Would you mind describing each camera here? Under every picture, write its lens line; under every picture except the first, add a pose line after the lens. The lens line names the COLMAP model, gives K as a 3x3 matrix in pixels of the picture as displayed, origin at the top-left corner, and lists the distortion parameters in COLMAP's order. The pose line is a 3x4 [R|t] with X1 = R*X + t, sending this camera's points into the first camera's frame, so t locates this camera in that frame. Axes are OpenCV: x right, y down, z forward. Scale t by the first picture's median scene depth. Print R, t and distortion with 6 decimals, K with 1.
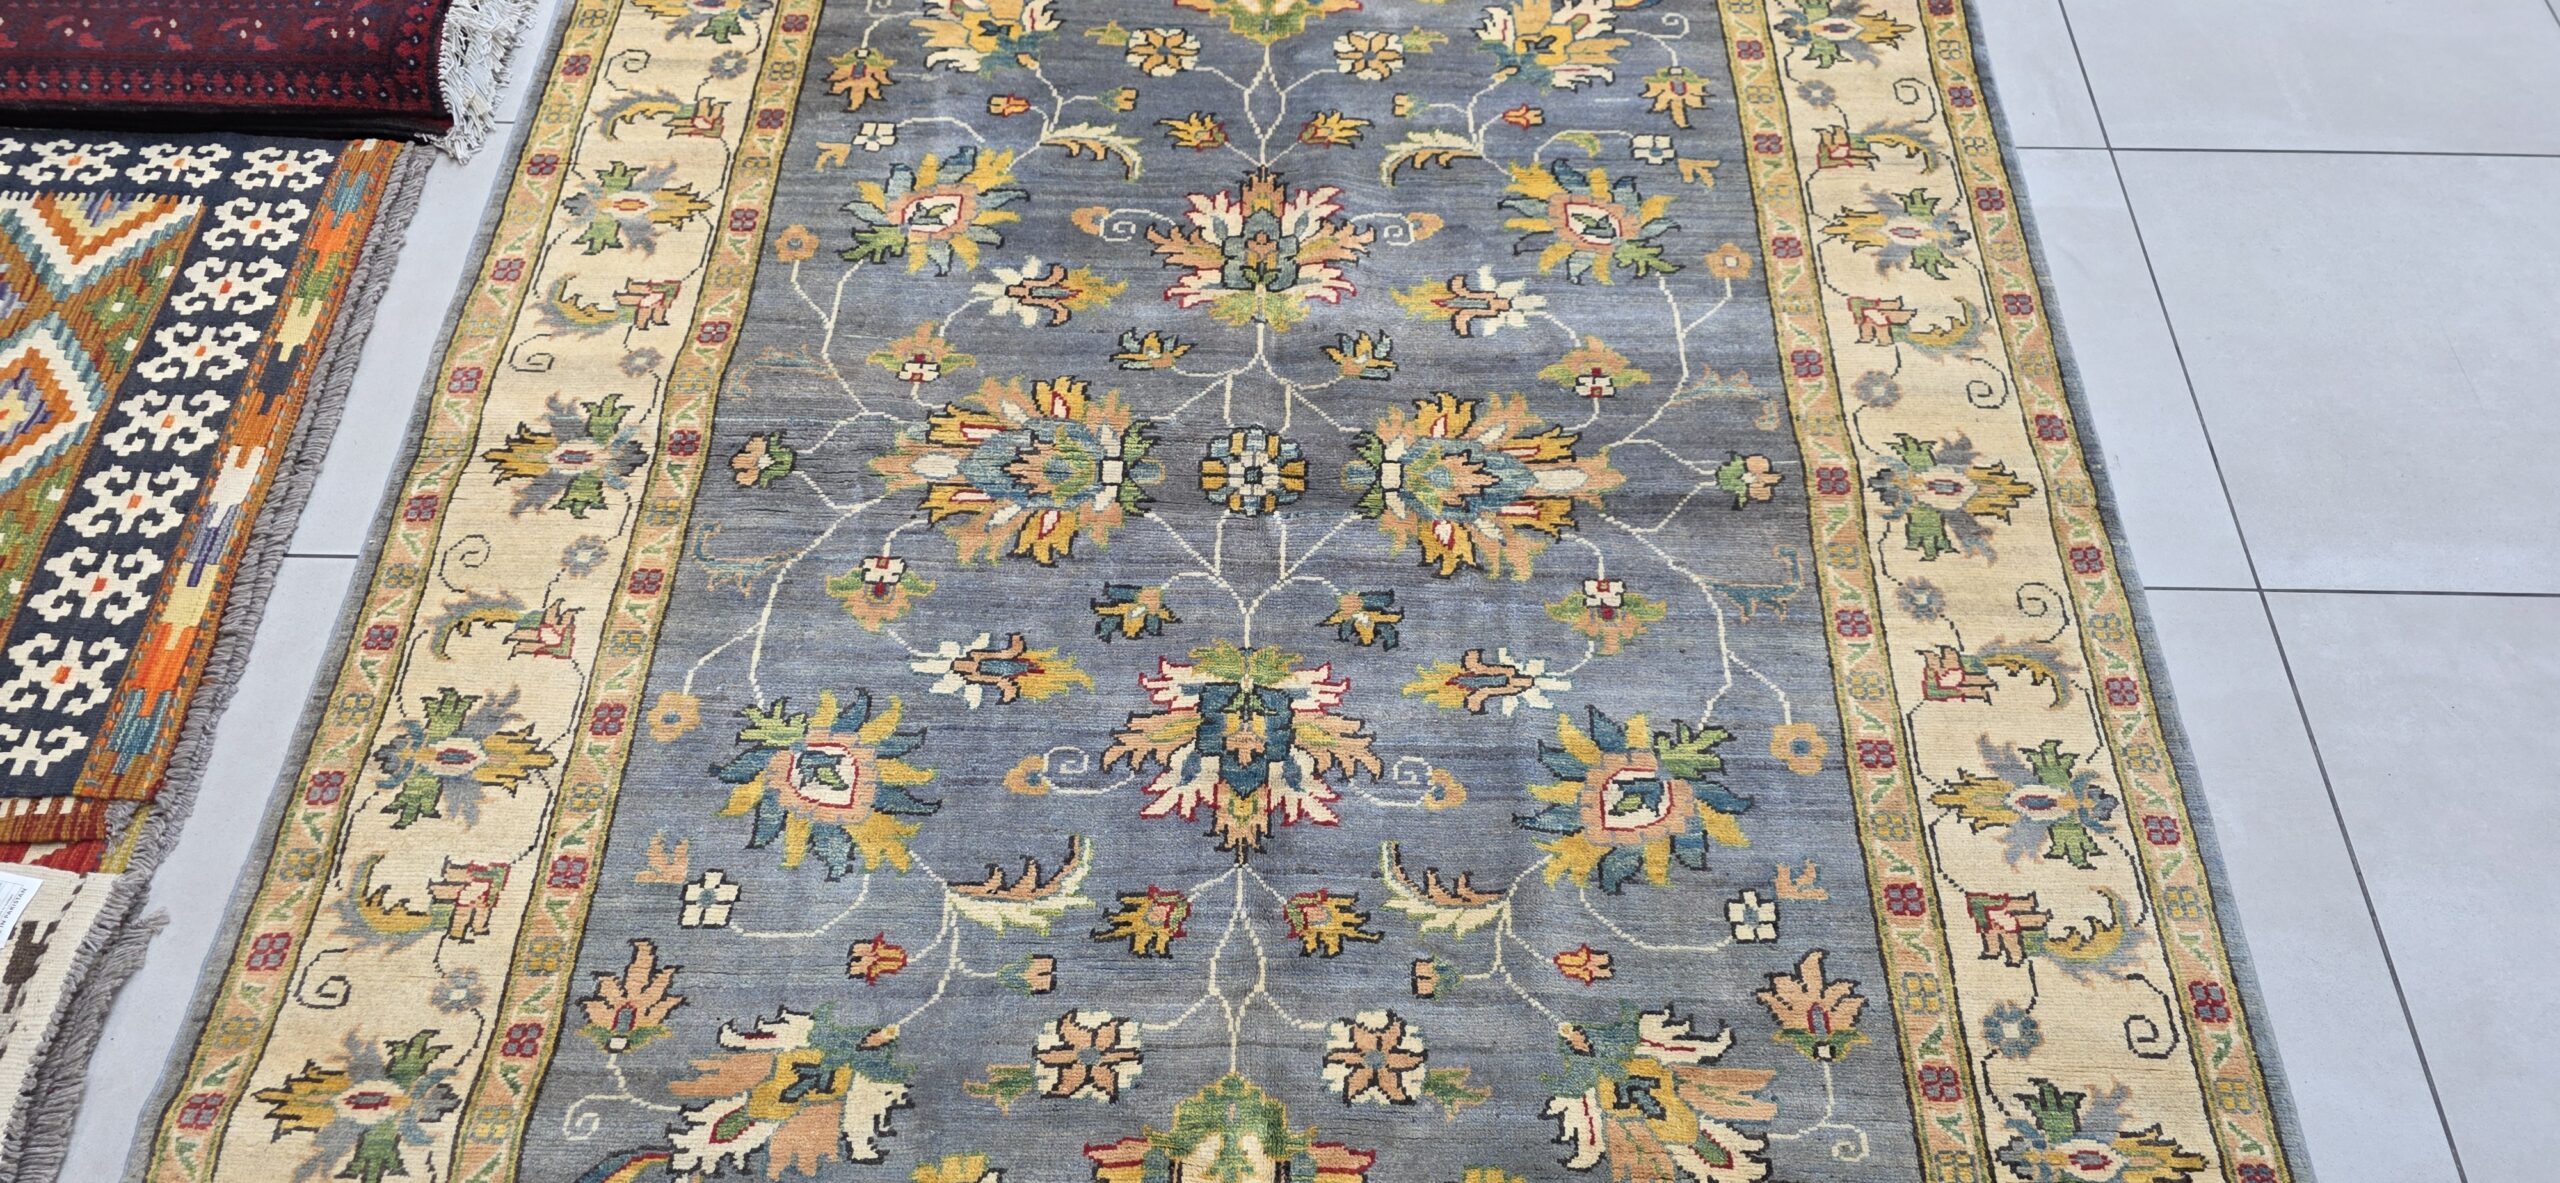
lens RADIAL K [[1753.8, 0, 1283.1], [0, 1753.8, 555.6], [0, 0, 1]] dist [0.058564, -0.056055]
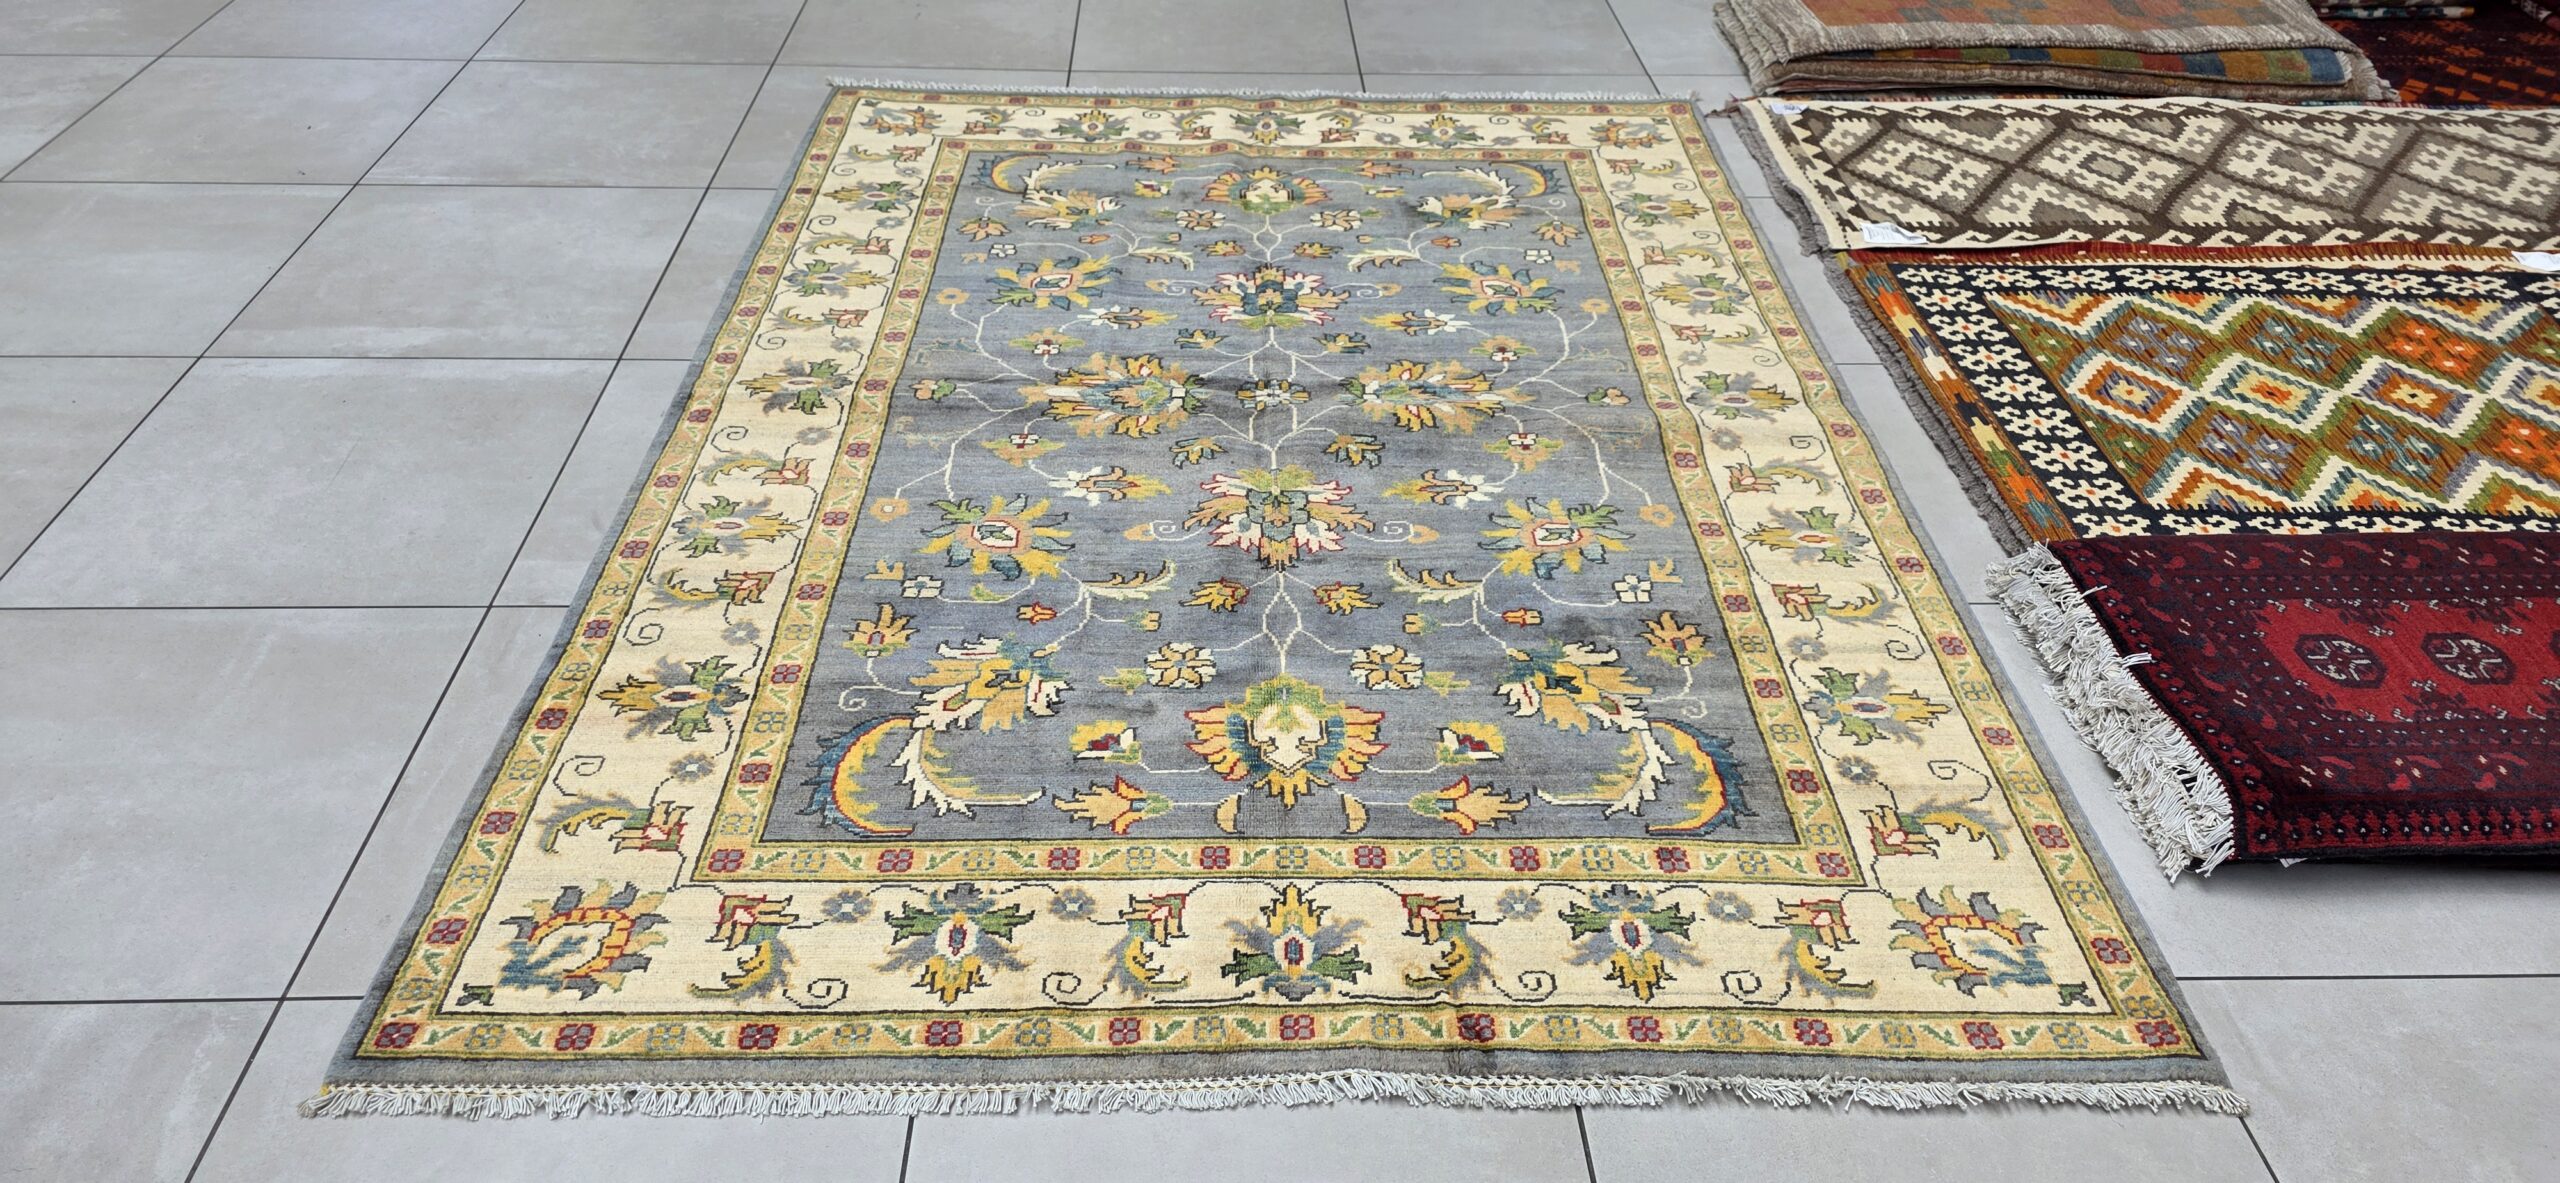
lens RADIAL K [[1715.4, 0, 1280.0], [0, 1715.4, 591.5], [0, 0, 1]] dist [0.104543, -0.147715]
pose [[-0.998834, 0.001061, -0.048275, 0.046509], [-0.048212, -0.077543, 0.995823, -1.483544], [-0.002687, 0.996988, 0.077504, 1.052003]]
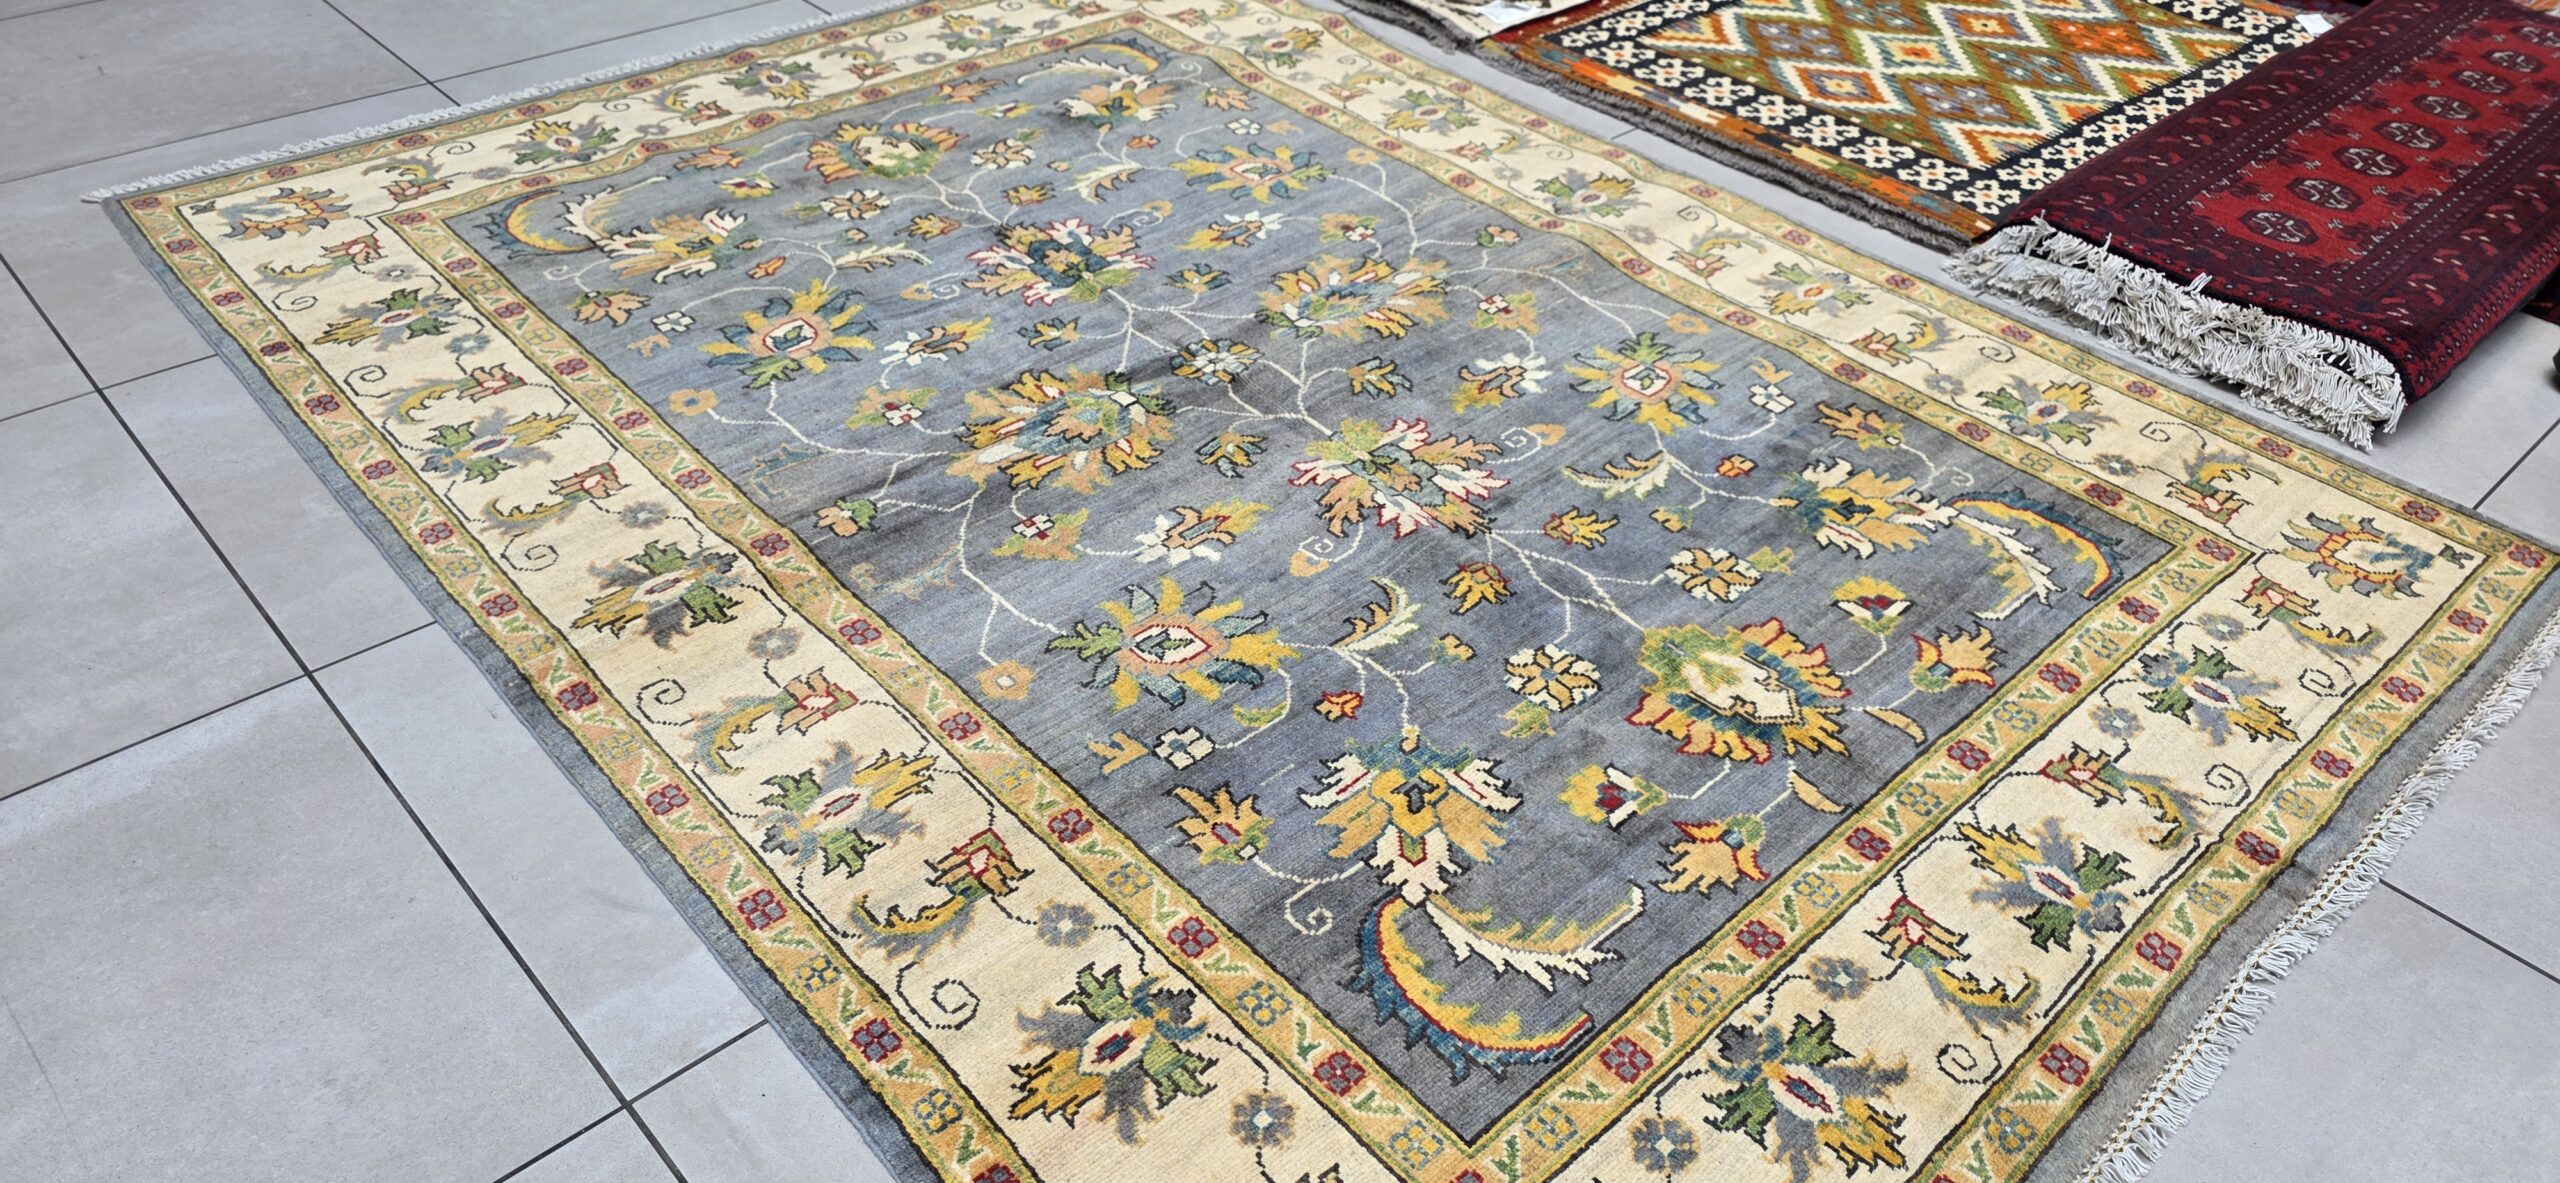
lens RADIAL K [[1753.8, 0, 1283.1], [0, 1753.8, 555.6], [0, 0, 1]] dist [0.058564, -0.056055]
pose [[-0.721860, 0.396103, -0.567468, 0.662126], [-0.604478, 0.038334, 0.795699, -0.993514], [0.336932, 0.917405, 0.211764, 0.887766]]
